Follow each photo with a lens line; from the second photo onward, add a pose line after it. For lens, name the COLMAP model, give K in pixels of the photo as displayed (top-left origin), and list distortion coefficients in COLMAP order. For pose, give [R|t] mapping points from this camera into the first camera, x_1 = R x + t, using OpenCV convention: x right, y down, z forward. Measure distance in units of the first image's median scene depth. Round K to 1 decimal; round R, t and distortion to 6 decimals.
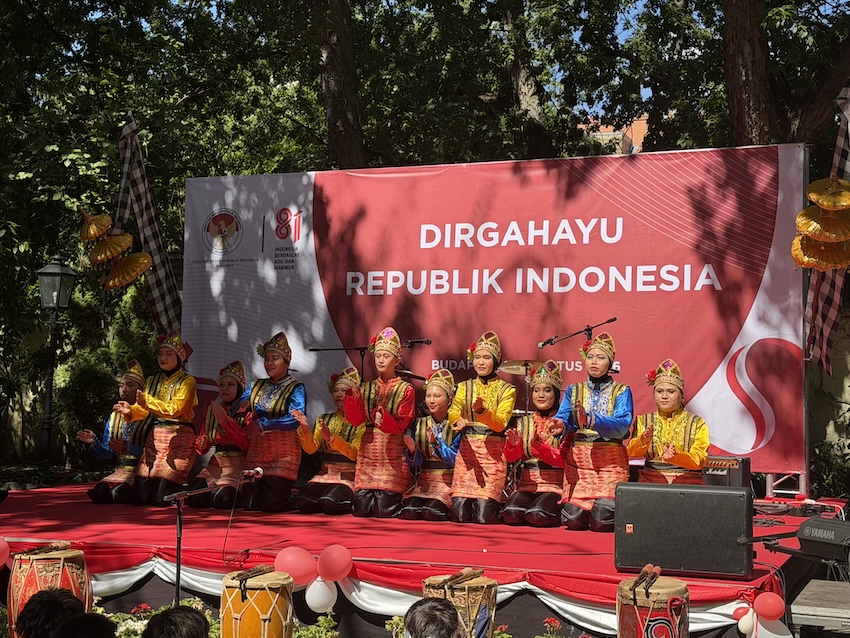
lens RADIAL K [[1343.5, 0, 389.4], [0, 1343.5, 316.6], [0, 0, 1]] dist [0.044872, 0.177132]
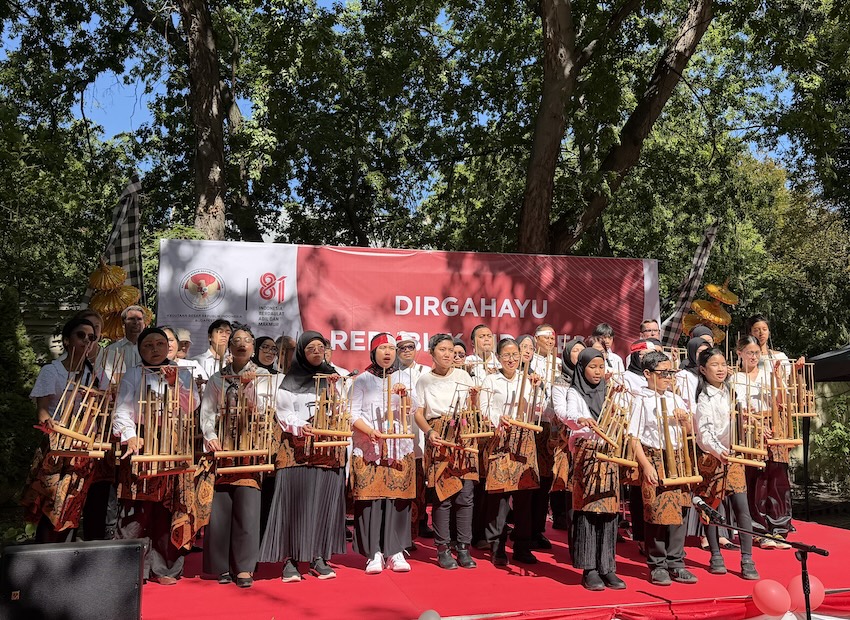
lens RADIAL K [[865.9, 0, 473.6], [0, 865.9, 223.3], [0, 0, 1]] dist [0.088691, -0.012821]
pose [[0.784181, 0.118151, 0.609180, -0.434440], [-0.016754, 0.985379, -0.169549, 0.001645], [-0.620306, 0.122751, 0.774696, 0.326085]]
